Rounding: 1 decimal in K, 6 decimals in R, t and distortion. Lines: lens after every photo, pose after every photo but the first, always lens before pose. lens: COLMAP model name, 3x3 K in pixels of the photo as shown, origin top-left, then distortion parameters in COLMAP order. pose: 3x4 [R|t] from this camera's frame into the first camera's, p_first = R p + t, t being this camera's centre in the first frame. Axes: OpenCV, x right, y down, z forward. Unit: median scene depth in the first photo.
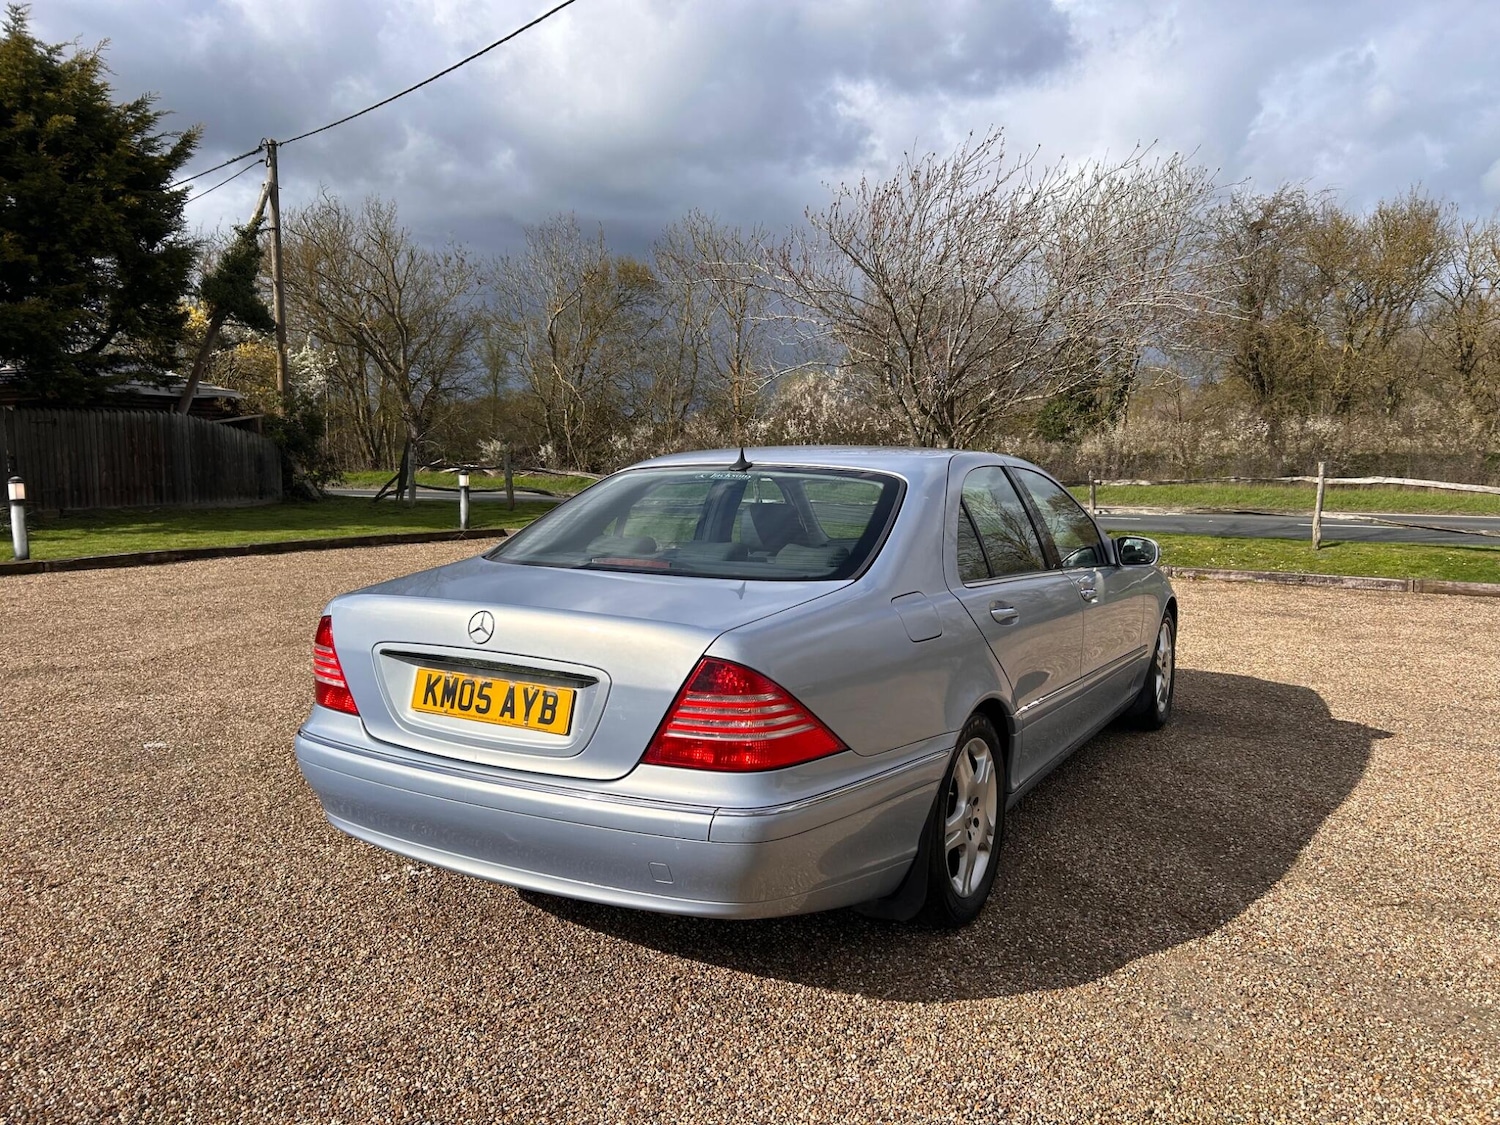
lens RADIAL K [[1124.5, 0, 762.7], [0, 1124.5, 563.8], [0, 0, 1]] dist [0.053999, -0.057664]
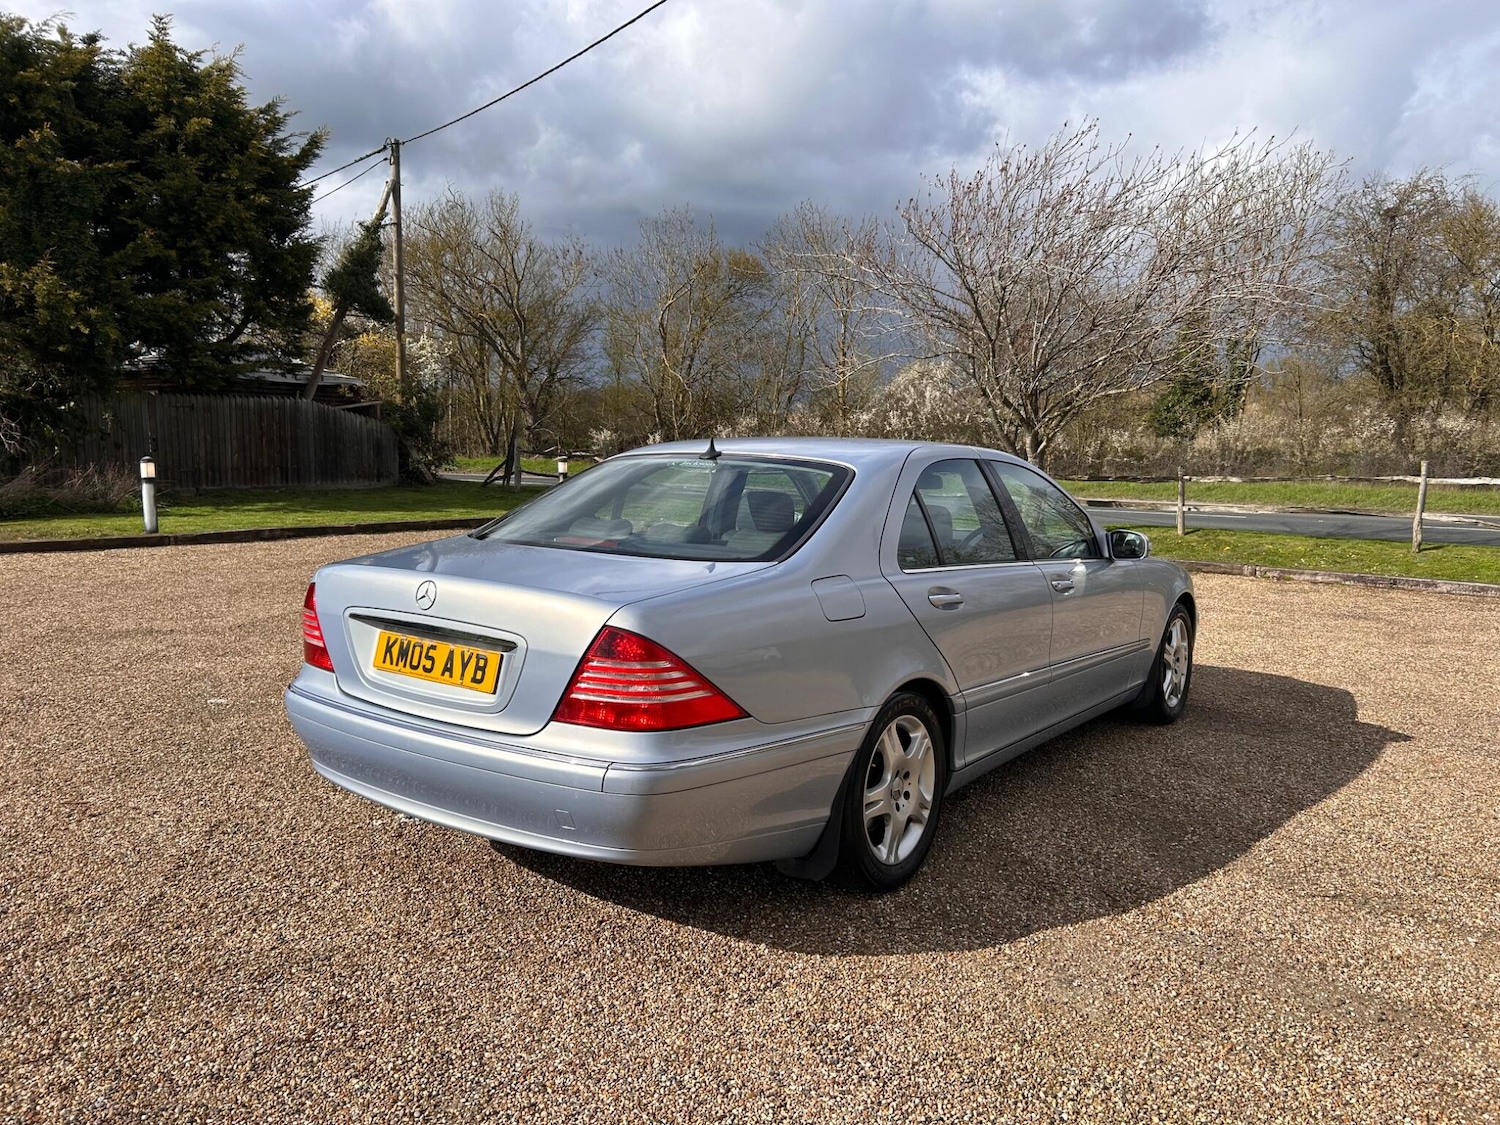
lens RADIAL K [[1124.5, 0, 762.5], [0, 1124.5, 566.4], [0, 0, 1]] dist [0.053999, -0.057664]
pose [[0.994318, 0.024707, -0.103545, 0.027159], [-0.023631, 0.999653, 0.011603, 0.000970], [0.103795, -0.009090, 0.994557, -0.010350]]
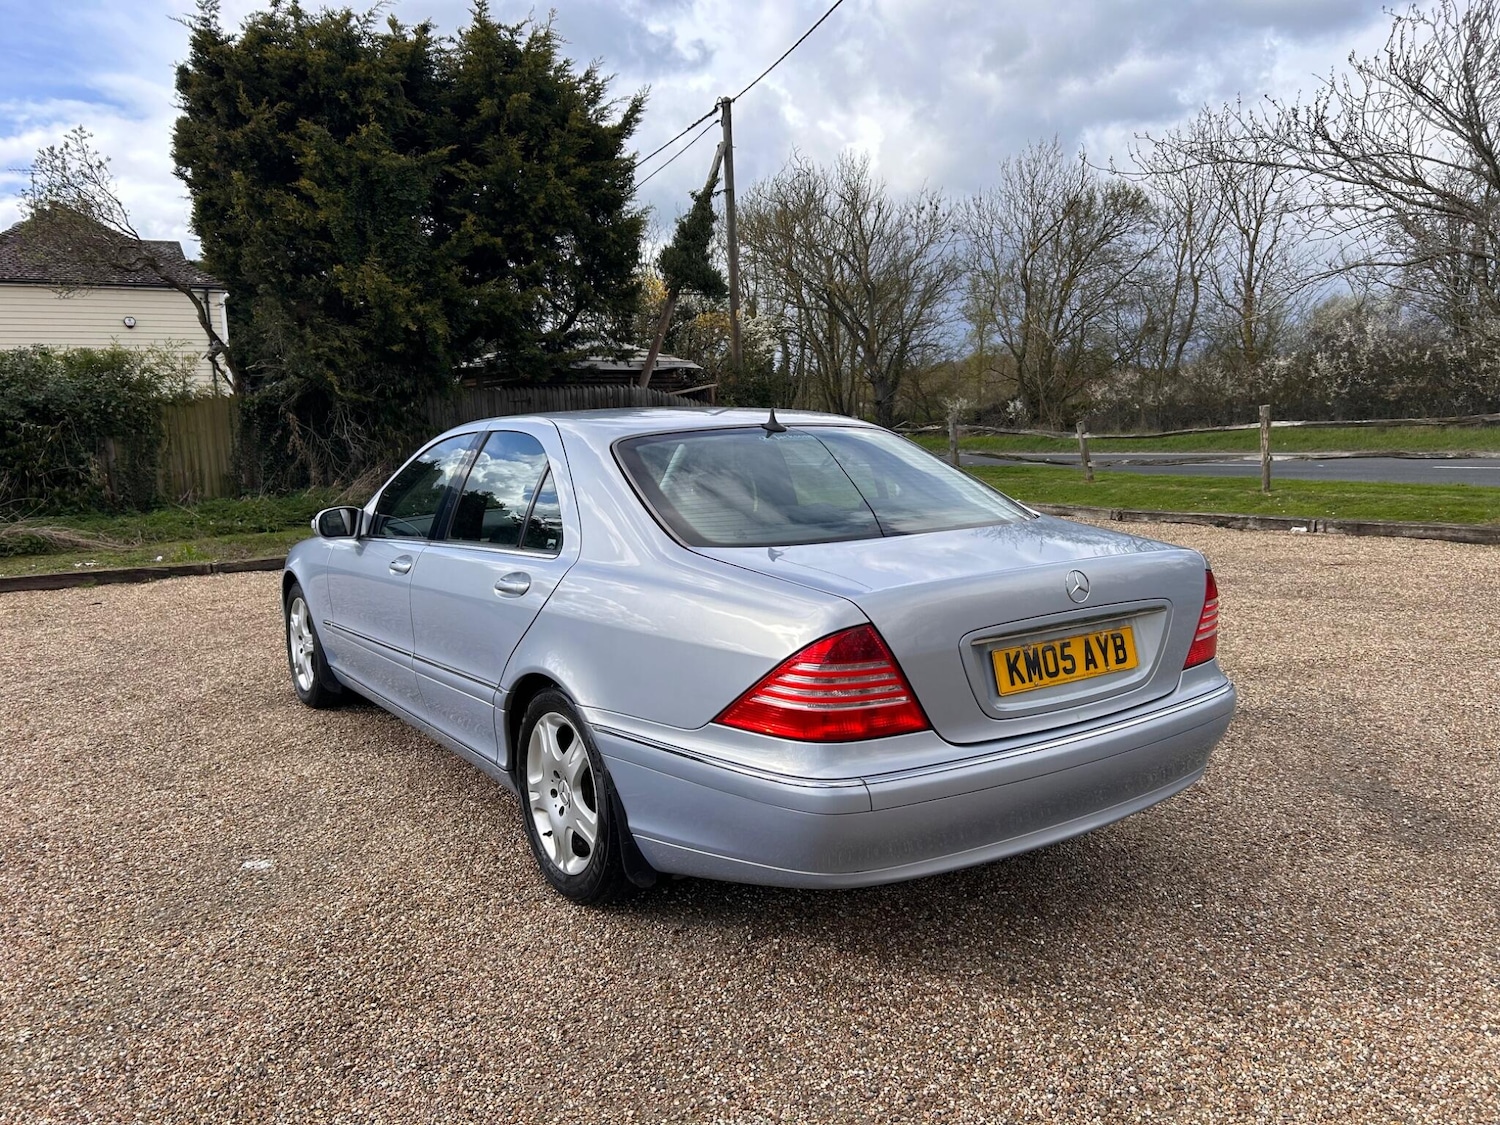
lens RADIAL K [[1124.5, 0, 740.7], [0, 1124.5, 574.2], [0, 0, 1]] dist [0.053999, -0.057664]
pose [[0.902599, 0.021103, -0.429965, 0.005491], [-0.001259, 0.998923, 0.046385, -0.012576], [0.430481, -0.041326, 0.901653, 0.137344]]
